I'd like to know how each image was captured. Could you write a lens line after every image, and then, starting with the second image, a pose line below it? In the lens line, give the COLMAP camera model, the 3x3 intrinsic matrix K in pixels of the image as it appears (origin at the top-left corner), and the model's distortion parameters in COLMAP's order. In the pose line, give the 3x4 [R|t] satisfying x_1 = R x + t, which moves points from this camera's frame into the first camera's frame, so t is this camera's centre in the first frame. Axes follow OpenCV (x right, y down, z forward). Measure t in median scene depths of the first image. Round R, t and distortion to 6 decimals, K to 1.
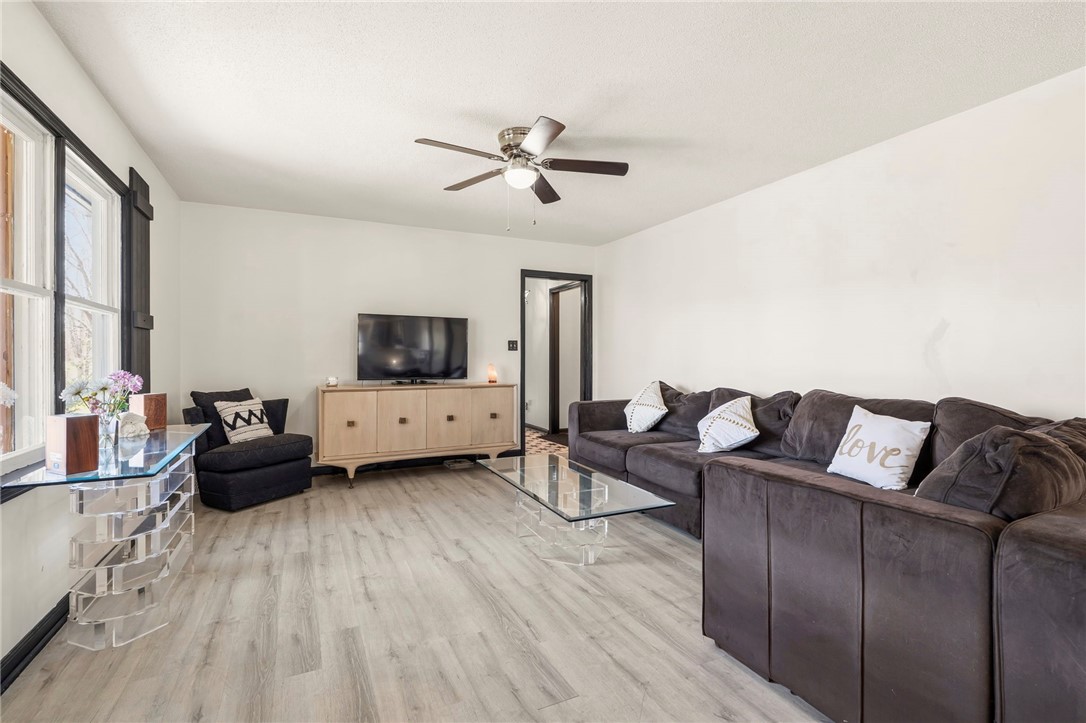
lens RADIAL K [[490.6, 0, 544.7], [0, 490.6, 359.0], [0, 0, 1]] dist [-0.011244, 0.000791]
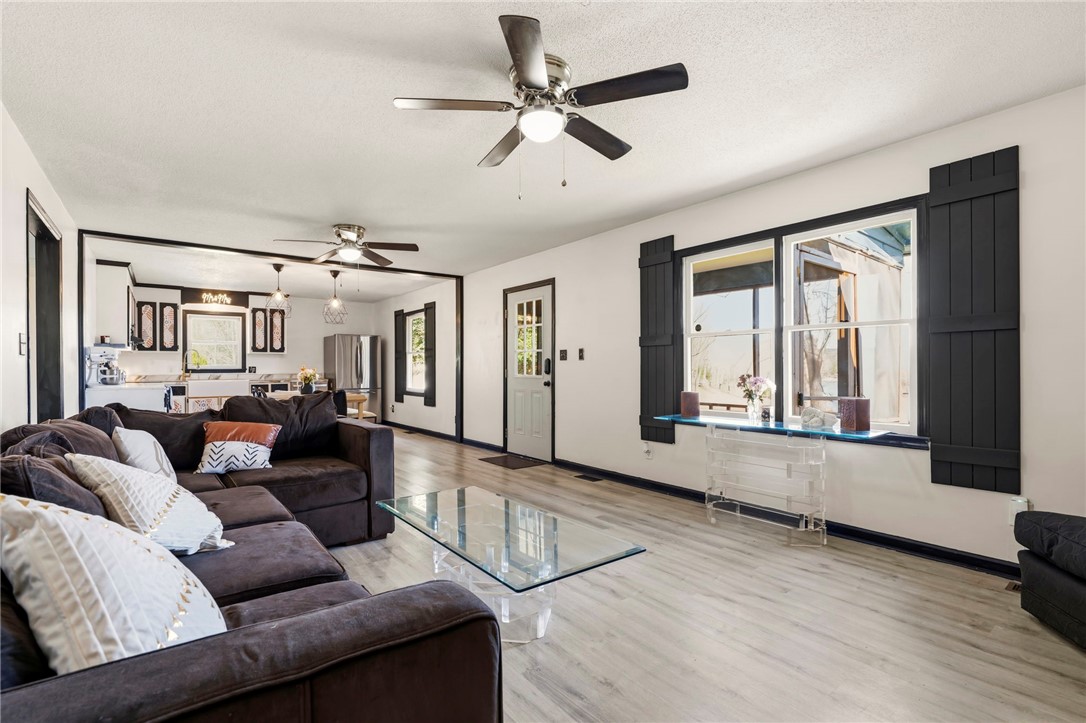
lens RADIAL K [[490.6, 0, 542.4], [0, 490.6, 365.1], [0, 0, 1]] dist [-0.011244, 0.000791]
pose [[-0.978944, -0.001873, -0.204122, 0.120694], [-0.001325, 0.999995, -0.002822, -0.000551], [0.204126, -0.002492, -0.978941, 2.009521]]
